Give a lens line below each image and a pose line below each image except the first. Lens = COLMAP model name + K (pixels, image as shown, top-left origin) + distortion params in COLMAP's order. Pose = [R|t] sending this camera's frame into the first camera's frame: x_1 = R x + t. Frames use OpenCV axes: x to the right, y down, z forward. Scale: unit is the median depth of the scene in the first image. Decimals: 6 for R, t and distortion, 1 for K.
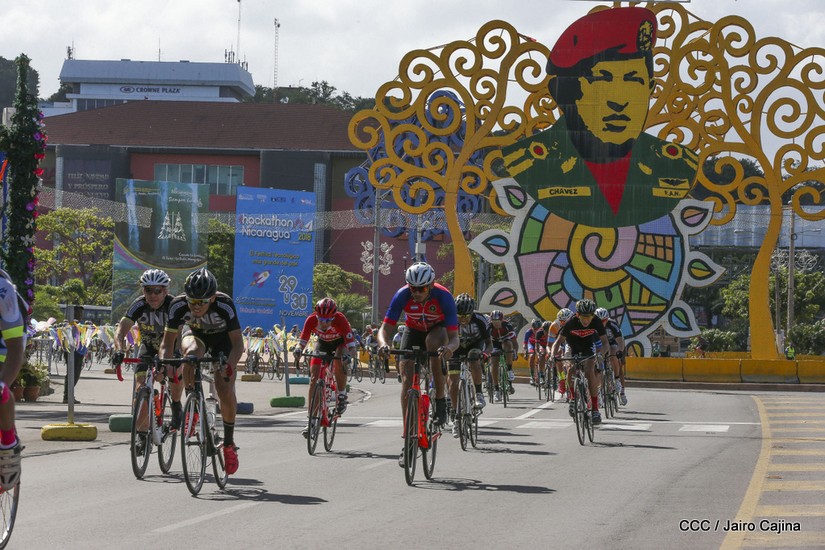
lens RADIAL K [[3251.7, 0, 428.6], [0, 3251.7, 273.8], [0, 0, 1]] dist [0.412091, 0.570311]
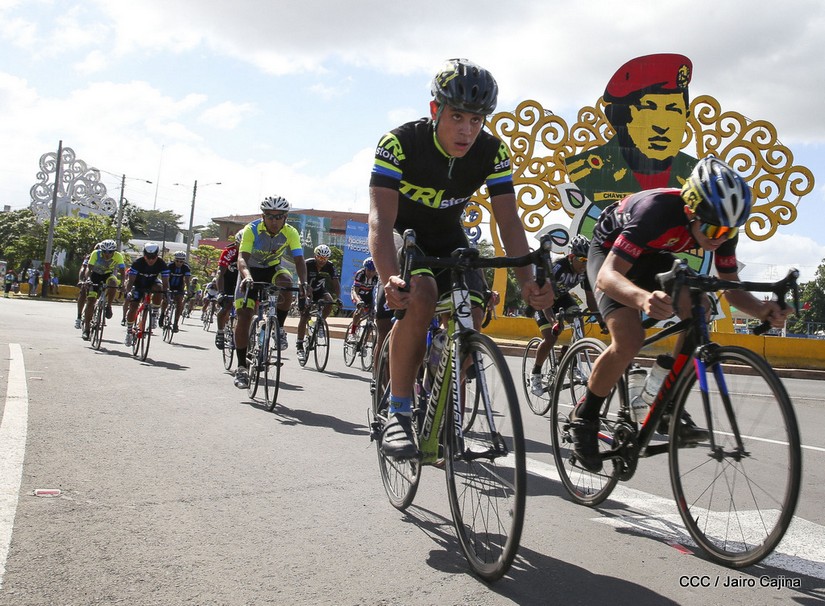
lens RADIAL K [[914.1, 0, 544.5], [0, 914.1, 217.1], [0, 0, 1]] dist [-0.067480, -0.014587]
pose [[0.987318, 0.057098, 0.148131, -0.034698], [-0.042668, 0.994190, -0.098822, 0.017517], [-0.152913, 0.091248, 0.984018, 0.667762]]
